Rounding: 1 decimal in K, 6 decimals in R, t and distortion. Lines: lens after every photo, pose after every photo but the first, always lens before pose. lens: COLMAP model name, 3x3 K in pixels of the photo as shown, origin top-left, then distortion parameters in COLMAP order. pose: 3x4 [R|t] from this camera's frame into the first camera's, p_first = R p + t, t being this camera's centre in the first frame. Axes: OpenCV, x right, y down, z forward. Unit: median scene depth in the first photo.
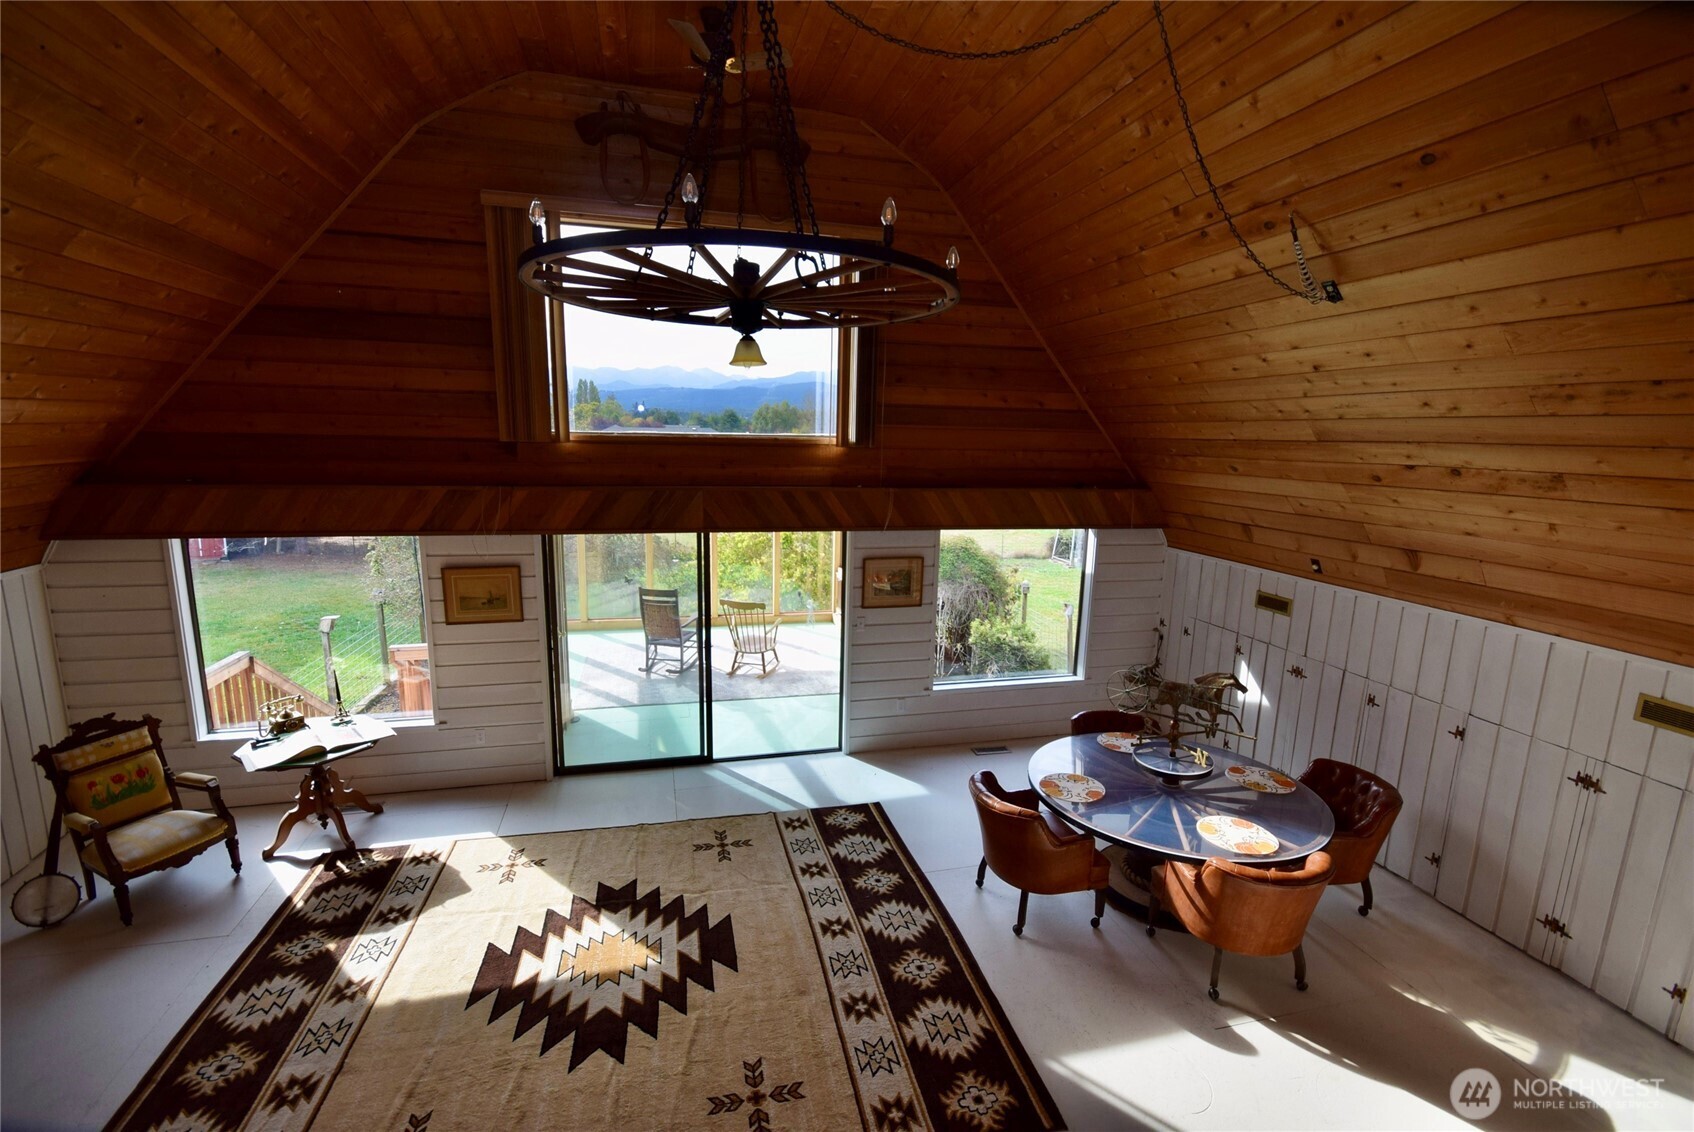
lens RADIAL K [[755.9, 0, 834.4], [0, 755.9, 570.6], [0, 0, 1]] dist [0.008567, -0.008966]
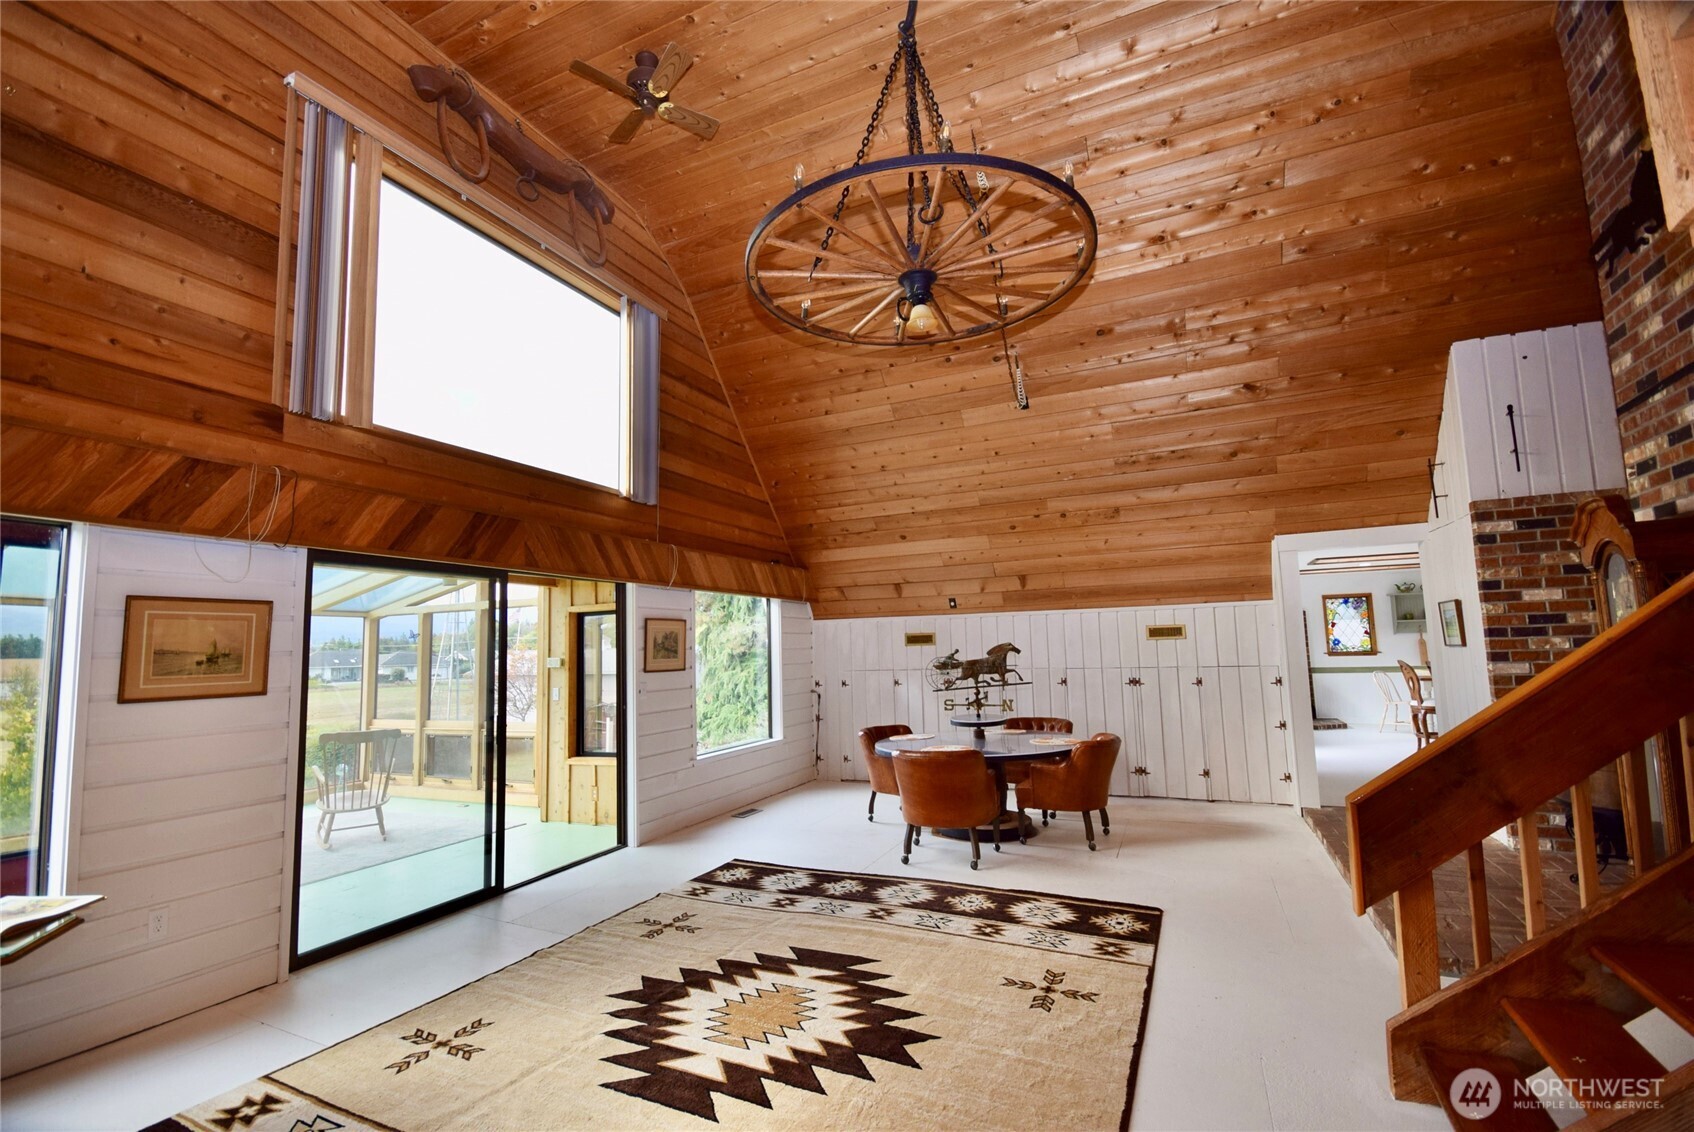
lens RADIAL K [[755.9, 0, 843.7], [0, 755.9, 571.4], [0, 0, 1]] dist [0.008567, -0.008966]
pose [[0.616559, 0.046949, 0.785907, -0.678189], [0.178406, 0.963923, -0.197546, 0.194795], [-0.766828, 0.262010, 0.585940, 0.296298]]
